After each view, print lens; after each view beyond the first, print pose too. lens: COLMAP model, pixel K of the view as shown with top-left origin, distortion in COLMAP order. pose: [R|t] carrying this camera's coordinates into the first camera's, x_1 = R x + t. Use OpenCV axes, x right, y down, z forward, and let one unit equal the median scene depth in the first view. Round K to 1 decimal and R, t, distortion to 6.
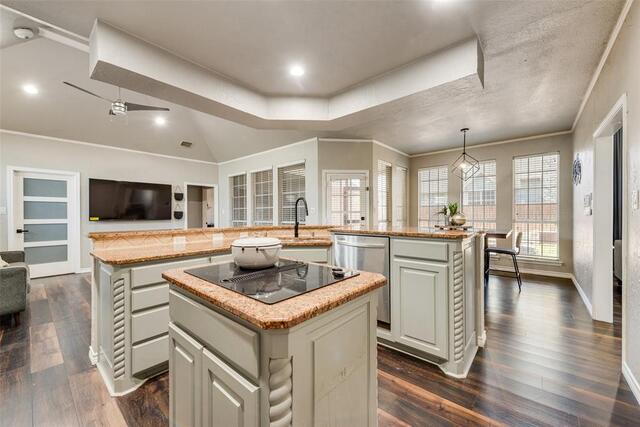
lens RADIAL K [[250.8, 0, 315.6], [0, 250.8, 215.2], [0, 0, 1]] dist [0.007320, -0.000161]
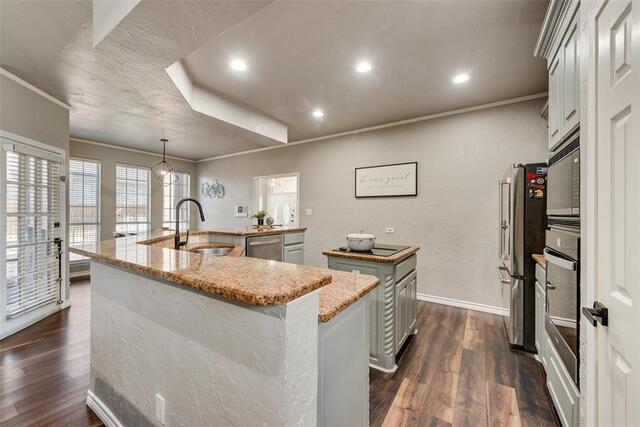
lens RADIAL K [[250.8, 0, 318.4], [0, 250.8, 212.9], [0, 0, 1]] dist [0.007320, -0.000161]
pose [[-0.135911, 0.004661, 0.990710, -0.525570], [0.000401, 0.999989, -0.004650, -0.012766], [-0.990721, -0.000235, -0.135911, 0.425773]]
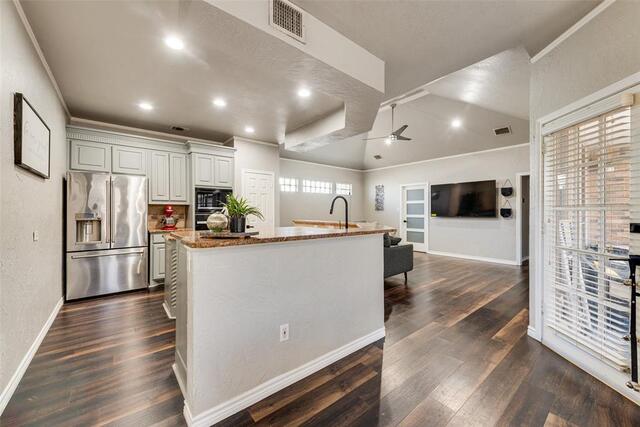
lens RADIAL K [[250.8, 0, 317.0], [0, 250.8, 212.0], [0, 0, 1]] dist [0.007320, -0.000161]
pose [[-0.172924, 0.004152, -0.984926, 0.558251], [-0.001727, 0.999988, 0.004518, -0.007123], [0.984934, 0.002483, -0.172914, 0.643316]]
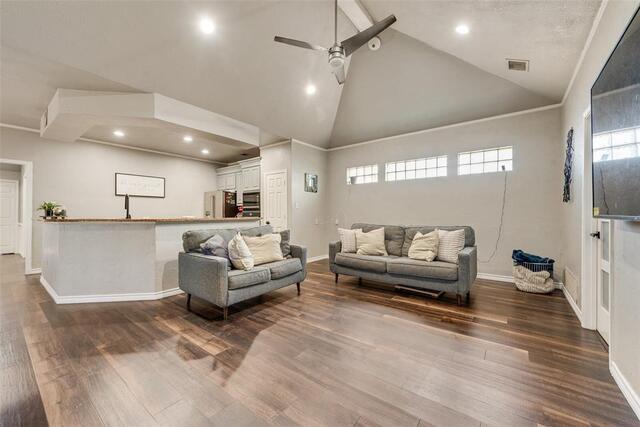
lens RADIAL K [[250.8, 0, 317.8], [0, 250.8, 213.6], [0, 0, 1]] dist [0.007320, -0.000161]
pose [[-0.998134, 0.009948, -0.060252, -0.533614], [0.009671, 0.999941, 0.004887, 0.010440], [0.060297, 0.004295, -0.998171, 1.339246]]
